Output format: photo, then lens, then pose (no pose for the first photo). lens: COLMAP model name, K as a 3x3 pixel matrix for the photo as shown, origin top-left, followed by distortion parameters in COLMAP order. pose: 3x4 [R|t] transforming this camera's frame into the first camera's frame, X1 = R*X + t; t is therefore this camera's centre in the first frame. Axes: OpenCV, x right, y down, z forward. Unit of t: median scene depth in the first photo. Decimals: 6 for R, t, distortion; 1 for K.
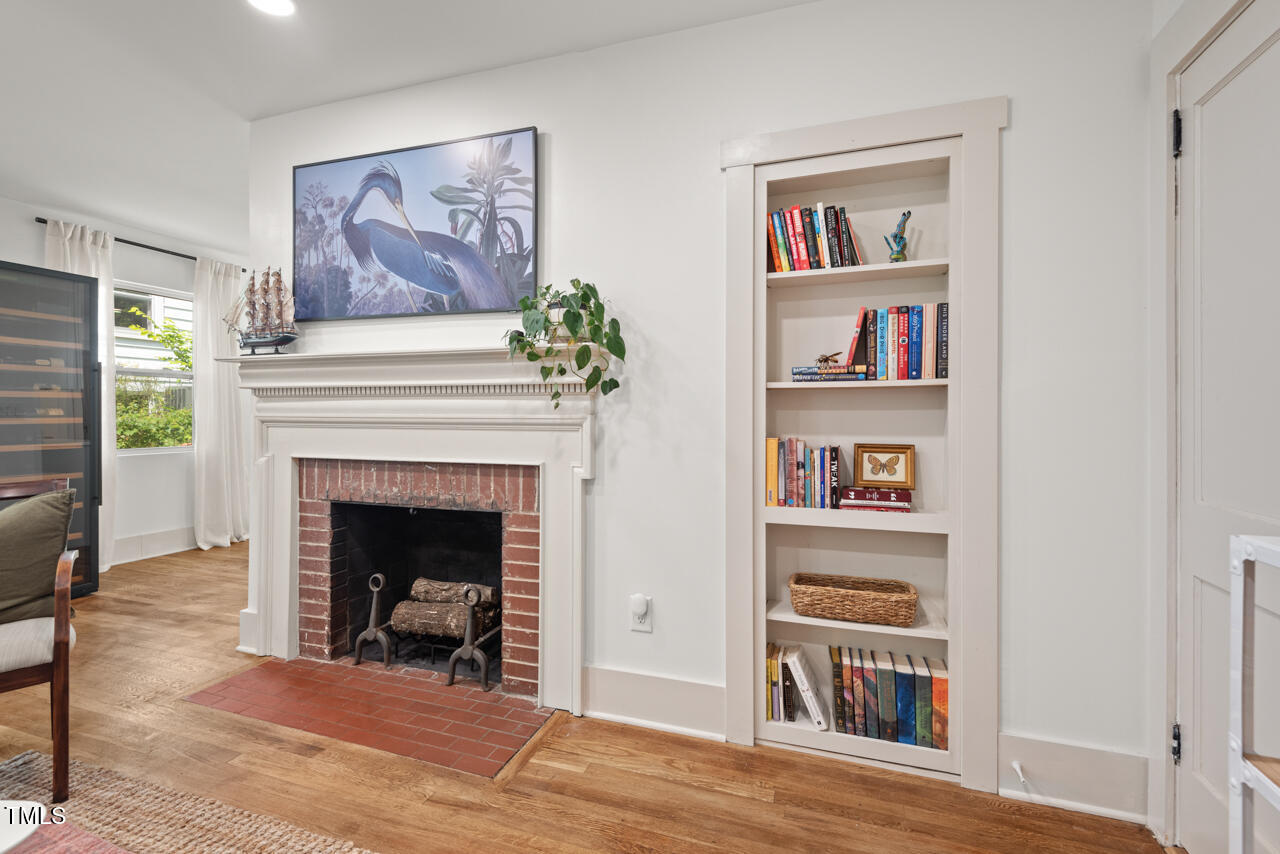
lens RADIAL K [[579.3, 0, 645.2], [0, 579.3, 417.8], [0, 0, 1]] dist [0.028549, -0.013732]
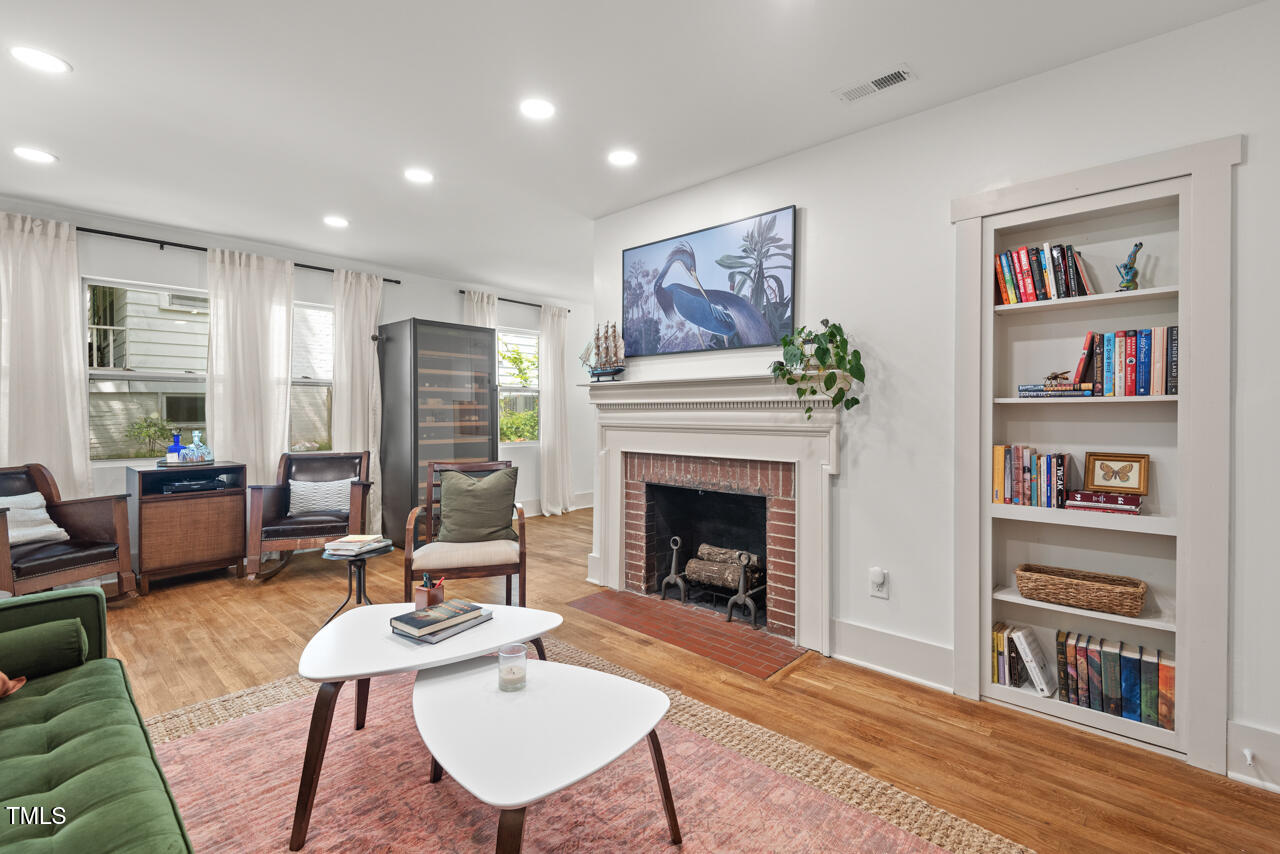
lens RADIAL K [[579.3, 0, 648.6], [0, 579.3, 420.5], [0, 0, 1]] dist [0.028549, -0.013732]
pose [[0.915860, 0.003460, -0.401482, 0.041381], [-0.001451, 0.999985, 0.005309, -0.019947], [0.401494, -0.004280, 0.915851, -0.347478]]
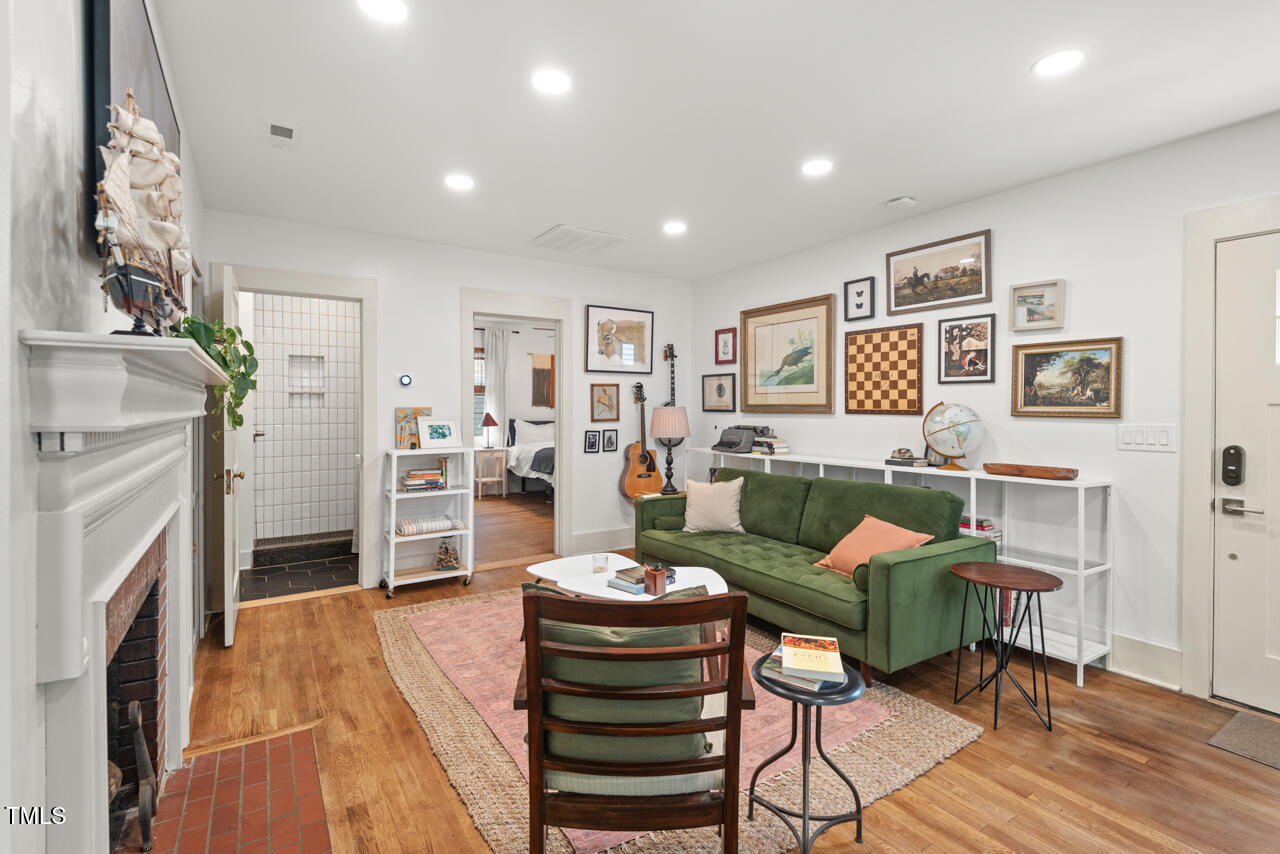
lens RADIAL K [[579.3, 0, 648.6], [0, 579.3, 415.8], [0, 0, 1]] dist [0.028549, -0.013732]
pose [[-0.792002, -0.012492, 0.610390, -1.358069], [-0.000696, 0.999808, 0.019559, -0.076267], [-0.610517, 0.015066, -0.791859, 1.306387]]
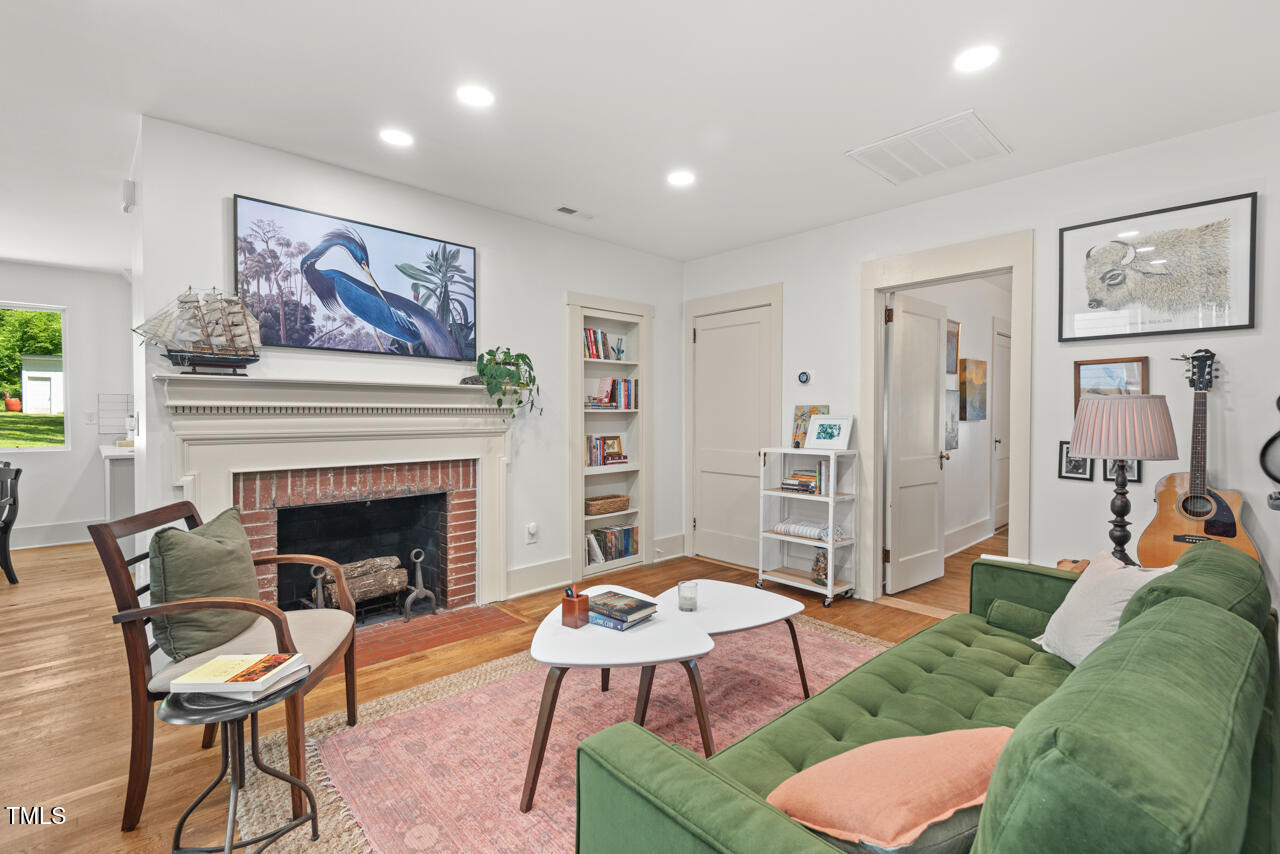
lens RADIAL K [[579.3, 0, 643.7], [0, 579.3, 426.7], [0, 0, 1]] dist [0.028549, -0.013732]
pose [[0.459632, -0.023780, 0.887791, -1.445162], [0.005040, 0.999695, 0.024168, -0.043760], [-0.888095, -0.006634, 0.459612, -0.155757]]
